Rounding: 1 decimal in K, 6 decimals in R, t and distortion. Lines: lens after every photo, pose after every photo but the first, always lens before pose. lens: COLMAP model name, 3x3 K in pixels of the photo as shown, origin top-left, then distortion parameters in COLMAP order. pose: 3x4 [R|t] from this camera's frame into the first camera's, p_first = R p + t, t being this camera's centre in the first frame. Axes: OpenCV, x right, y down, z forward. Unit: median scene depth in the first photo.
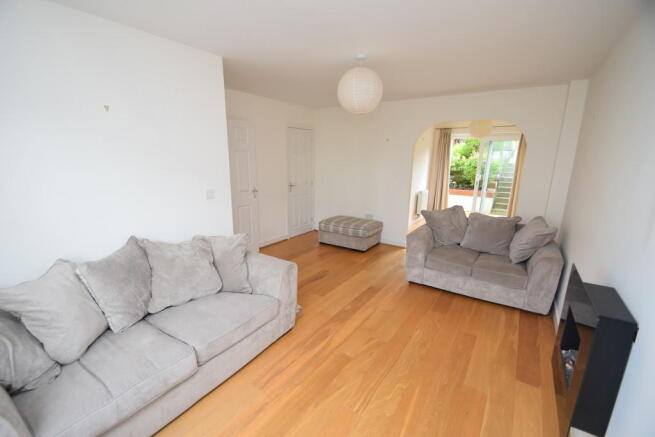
lens RADIAL K [[289.0, 0, 327.5], [0, 289.0, 218.5], [0, 0, 1]] dist [0.000770, -0.006699]
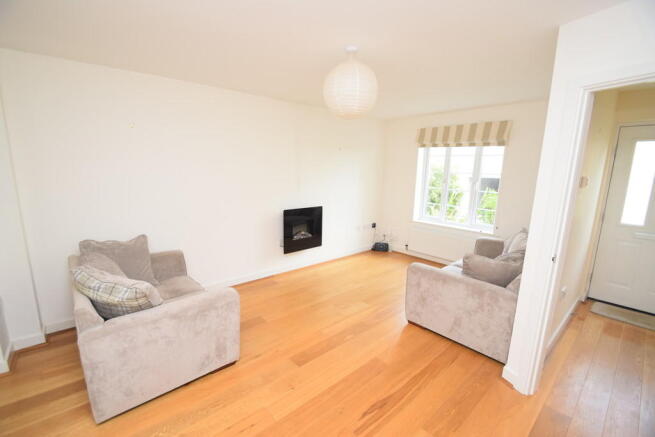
lens RADIAL K [[289.0, 0, 327.5], [0, 289.0, 218.5], [0, 0, 1]] dist [0.000770, -0.006699]
pose [[-0.966534, -0.060444, 0.249316, -0.064772], [0.045802, 0.915573, 0.399534, -0.378581], [-0.252416, 0.397583, -0.882164, 1.673762]]
